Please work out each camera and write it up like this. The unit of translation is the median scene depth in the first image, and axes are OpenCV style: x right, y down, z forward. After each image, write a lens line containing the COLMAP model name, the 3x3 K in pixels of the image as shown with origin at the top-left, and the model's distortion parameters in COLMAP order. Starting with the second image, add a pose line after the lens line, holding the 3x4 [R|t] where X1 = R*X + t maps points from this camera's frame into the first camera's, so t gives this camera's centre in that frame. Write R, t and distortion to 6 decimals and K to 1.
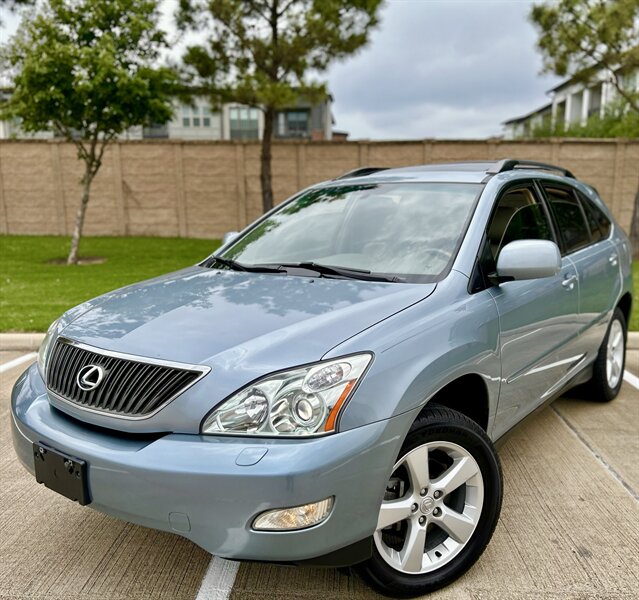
lens RADIAL K [[623.3, 0, 341.9], [0, 623.3, 296.1], [0, 0, 1]] dist [0.011921, 0.000000]
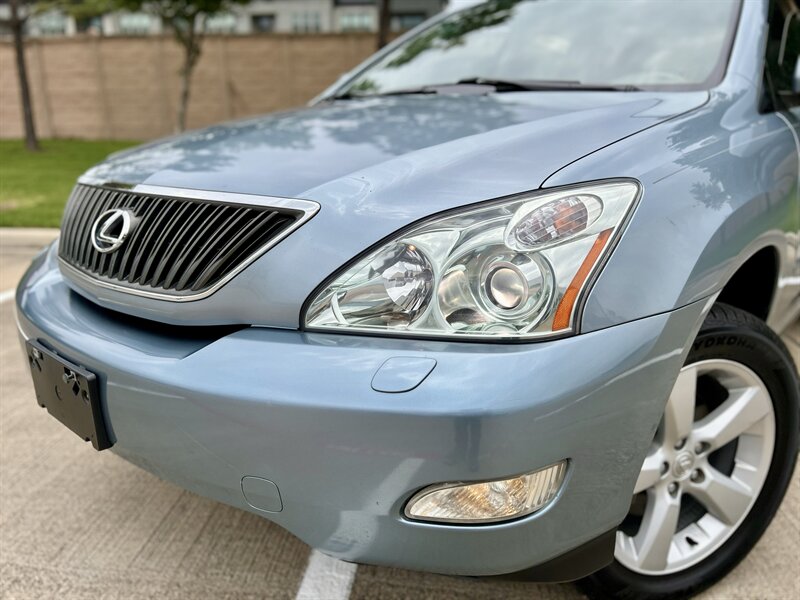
lens RADIAL K [[619.9, 0, 399.1], [0, 619.9, 299.4], [0, 0, 1]] dist [0.042541, -0.052877]
pose [[0.996319, 0.021073, -0.083091, -0.082922], [-0.010296, 0.991713, 0.128062, 0.103602], [0.085101, -0.126735, 0.988279, 0.401592]]
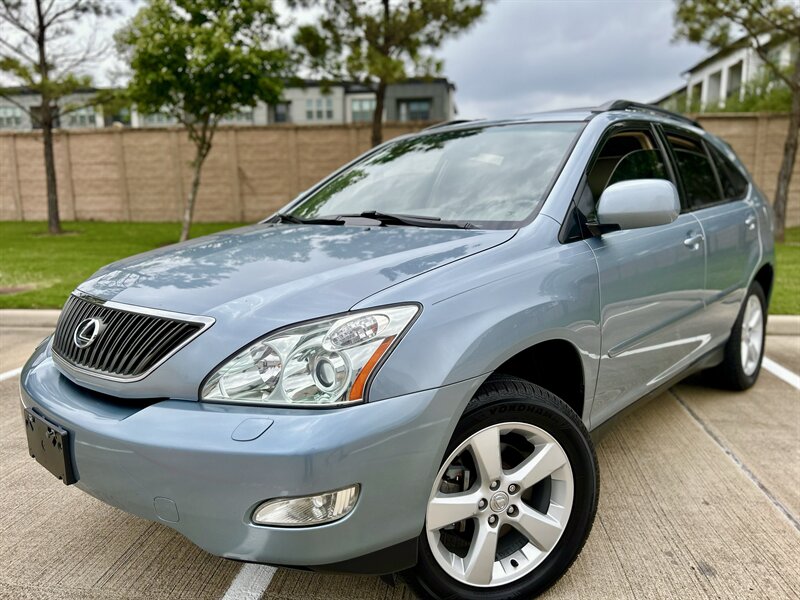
lens RADIAL K [[619.9, 0, 402.1], [0, 619.9, 292.7], [0, 0, 1]] dist [0.042541, -0.052877]
pose [[0.994721, 0.006933, -0.102379, 0.089880], [-0.006405, 0.999964, 0.005492, 0.061368], [0.102414, -0.004807, 0.994730, 0.188207]]
